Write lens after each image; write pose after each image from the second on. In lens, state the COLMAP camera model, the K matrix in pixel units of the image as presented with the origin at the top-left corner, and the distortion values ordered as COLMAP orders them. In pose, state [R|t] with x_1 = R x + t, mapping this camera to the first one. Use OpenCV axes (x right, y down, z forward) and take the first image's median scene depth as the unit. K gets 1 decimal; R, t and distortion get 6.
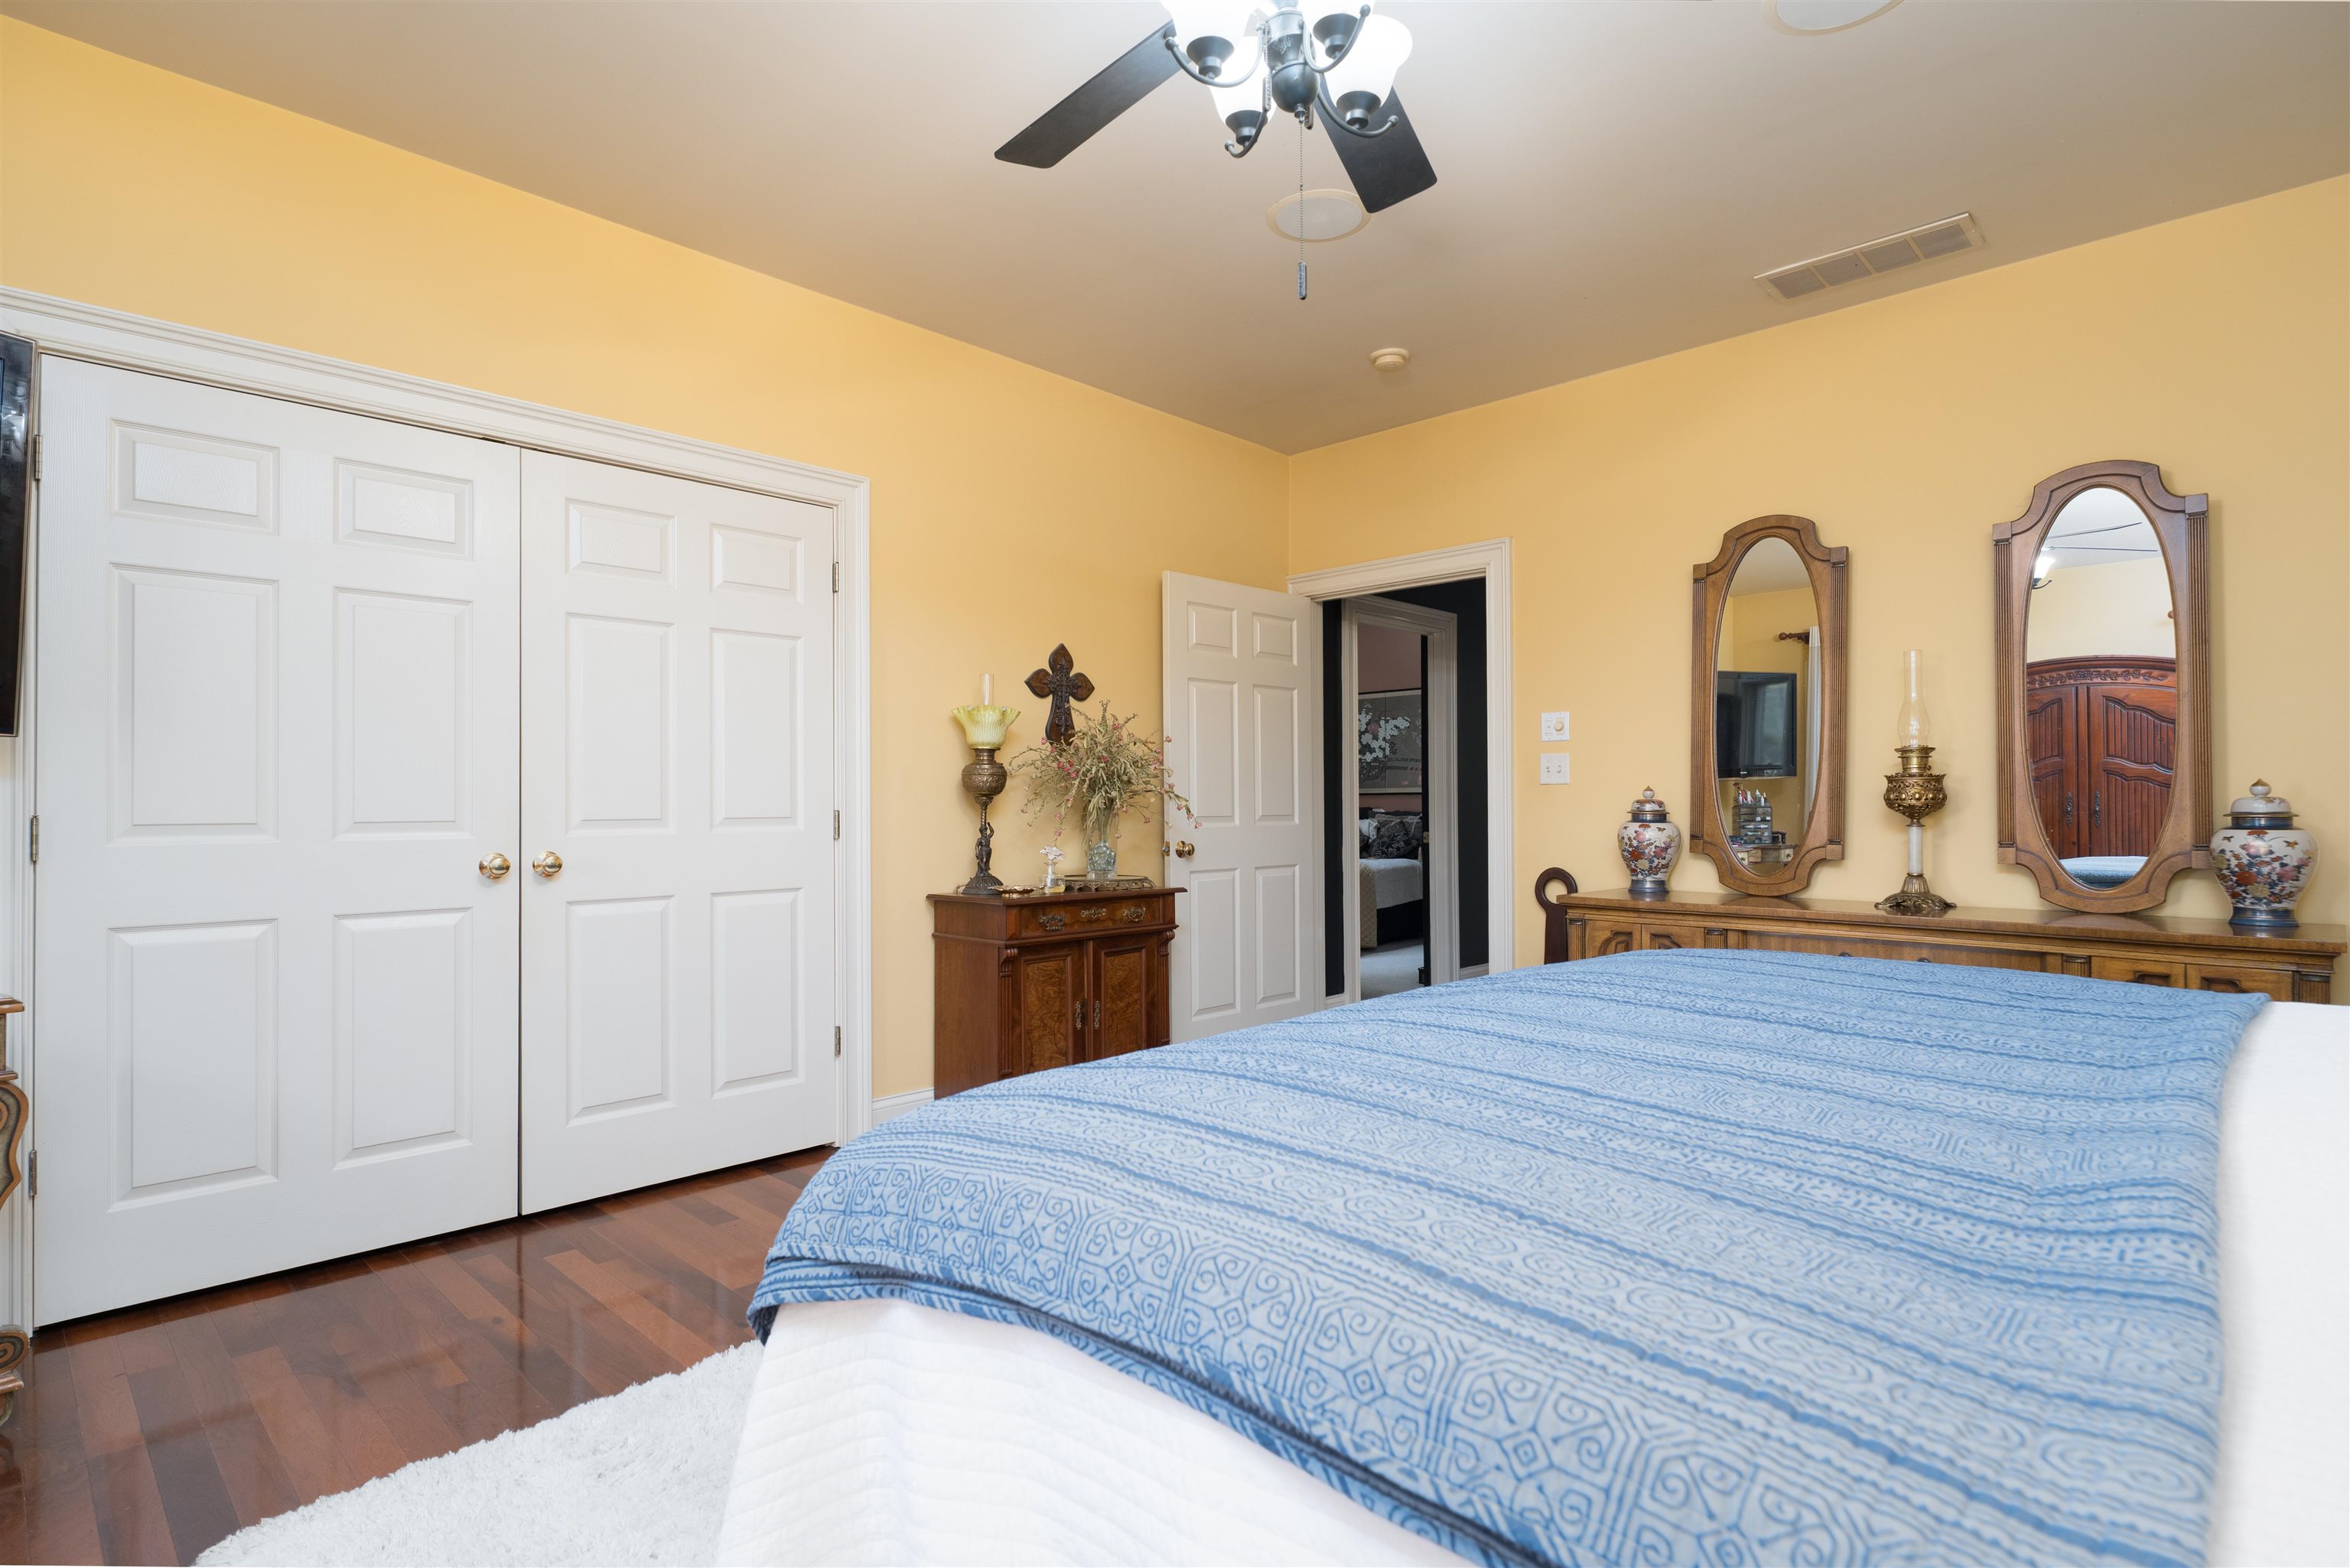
lens RADIAL K [[1165.0, 0, 1175.0], [0, 1165.0, 784.0], [0, 0, 1]] dist [0.002768, 0.000319]
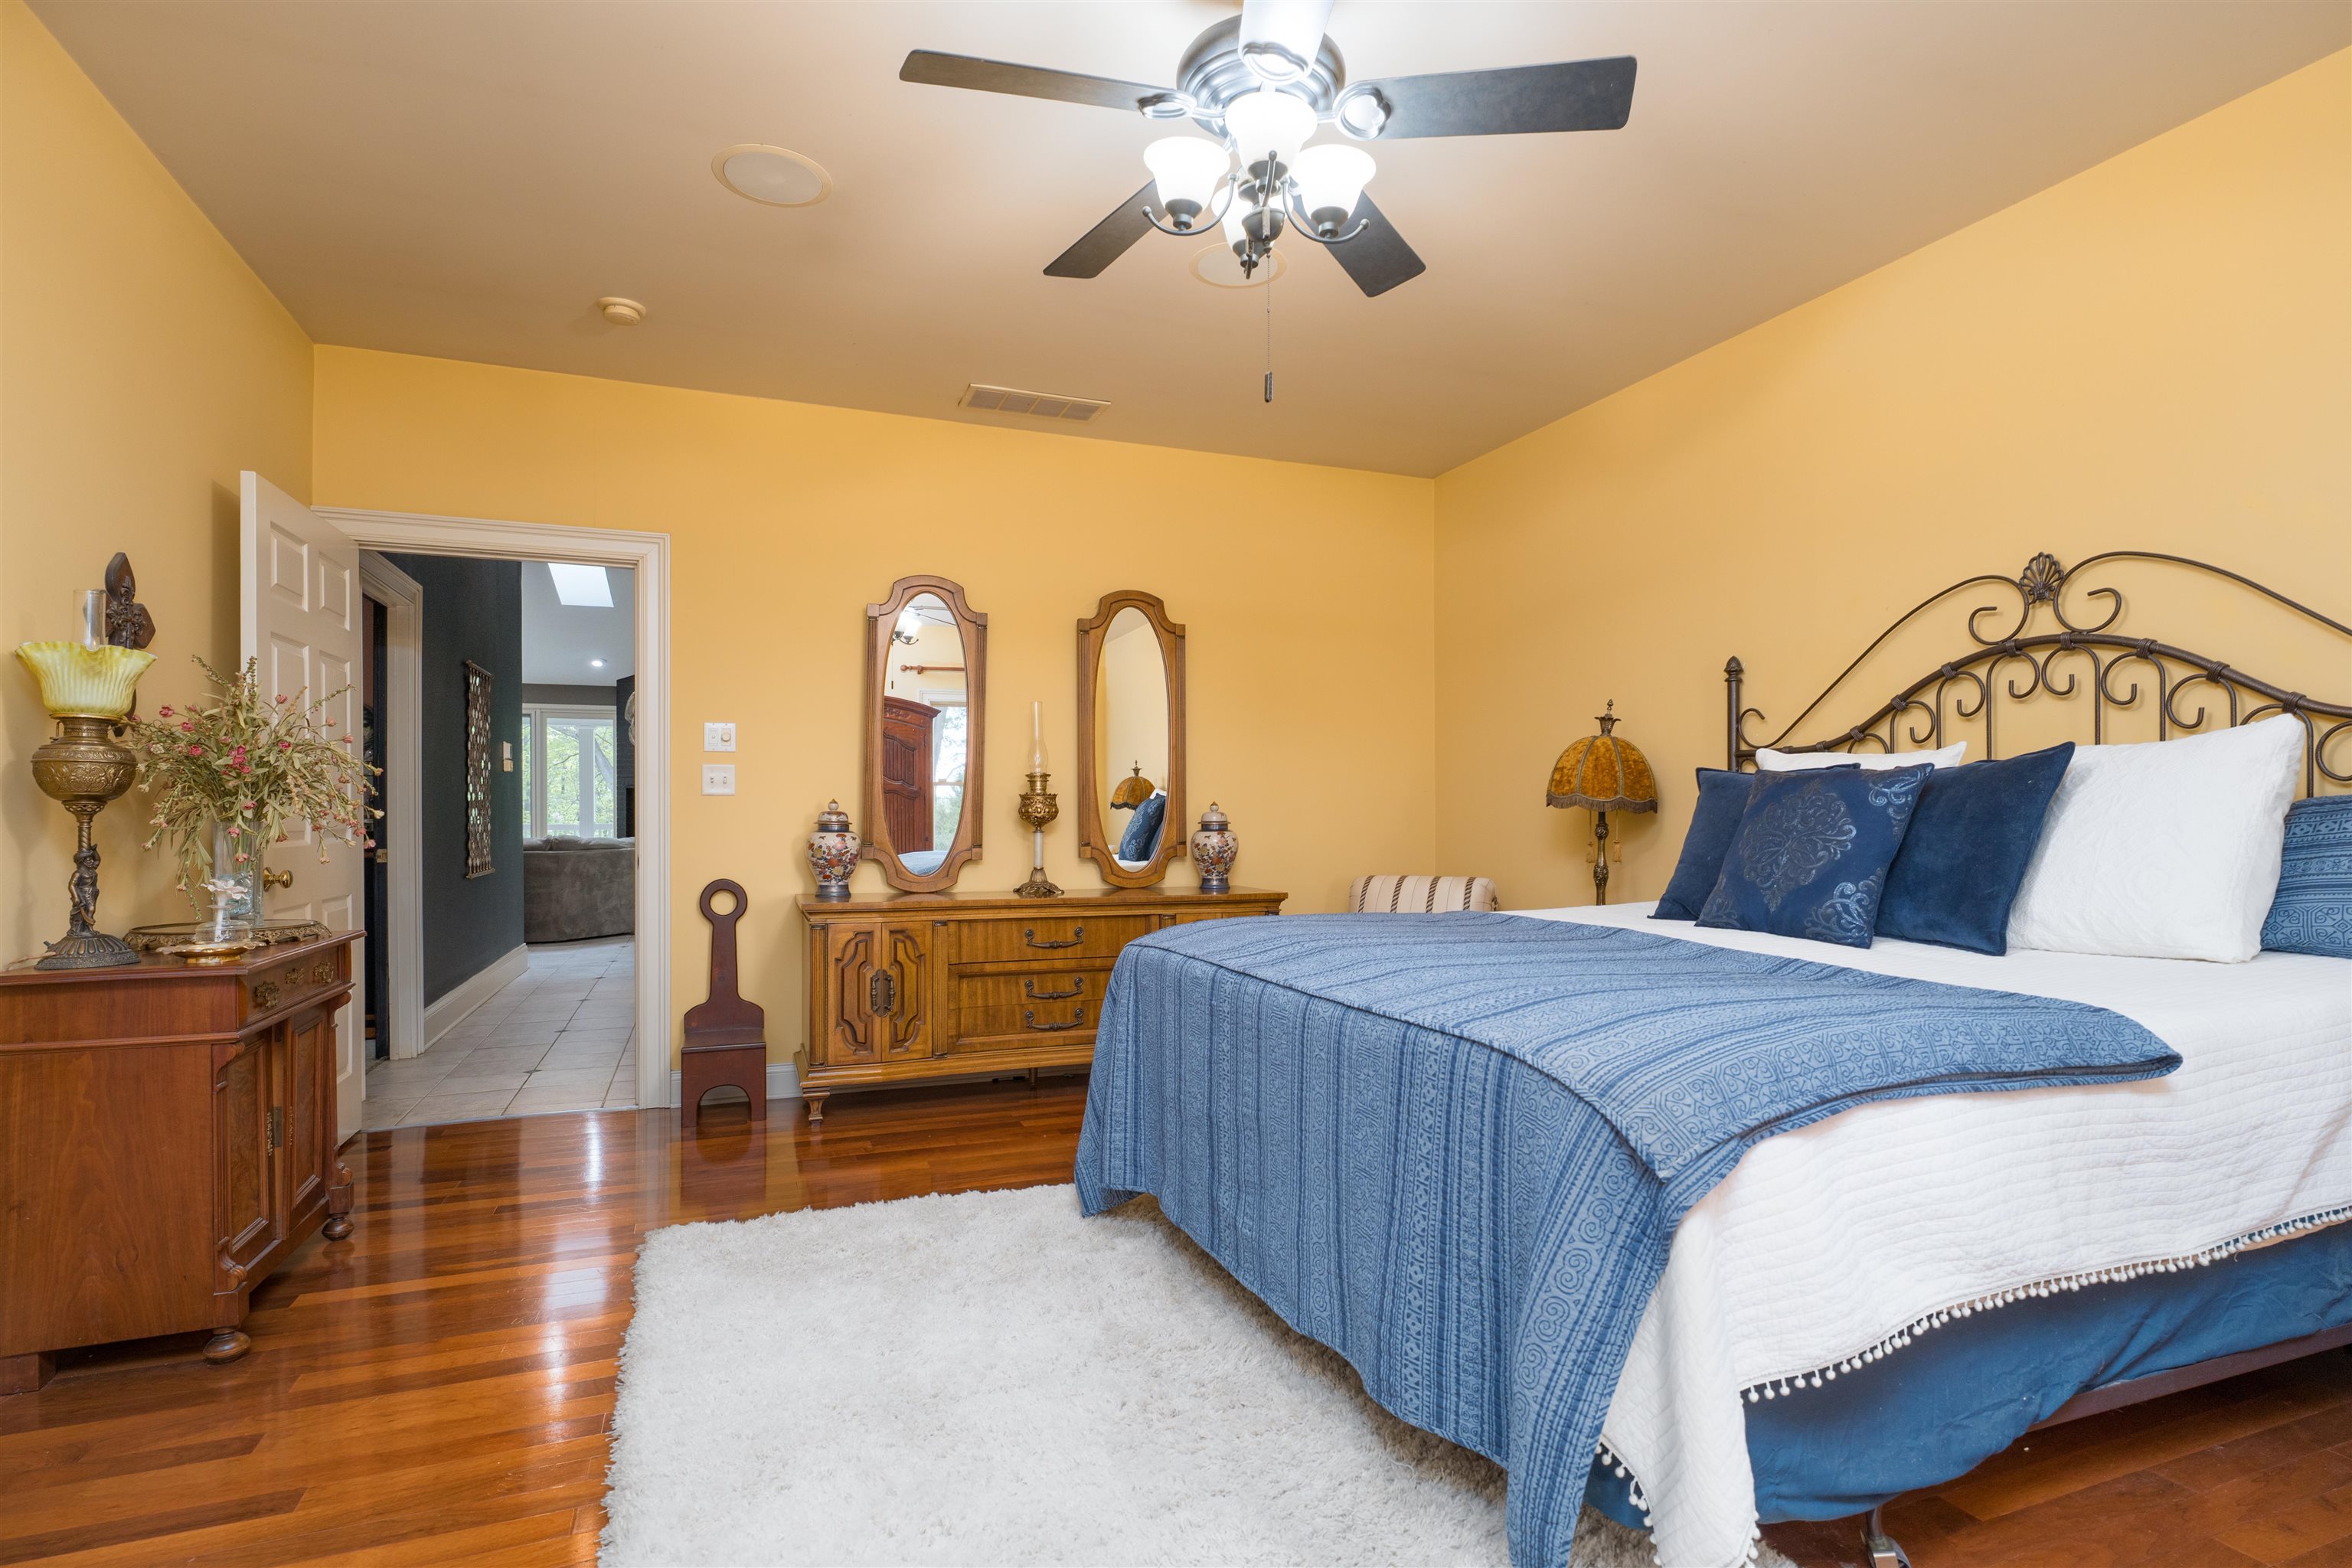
lens RADIAL K [[1169.7, 0, 1174.7], [0, 1169.7, 809.0], [0, 0, 1]] dist [-0.001245, -0.000191]
pose [[0.415881, 0.007517, 0.909388, -0.513314], [-0.016223, 0.999868, -0.000846, 0.007631], [-0.909274, -0.014401, 0.415948, 0.284666]]
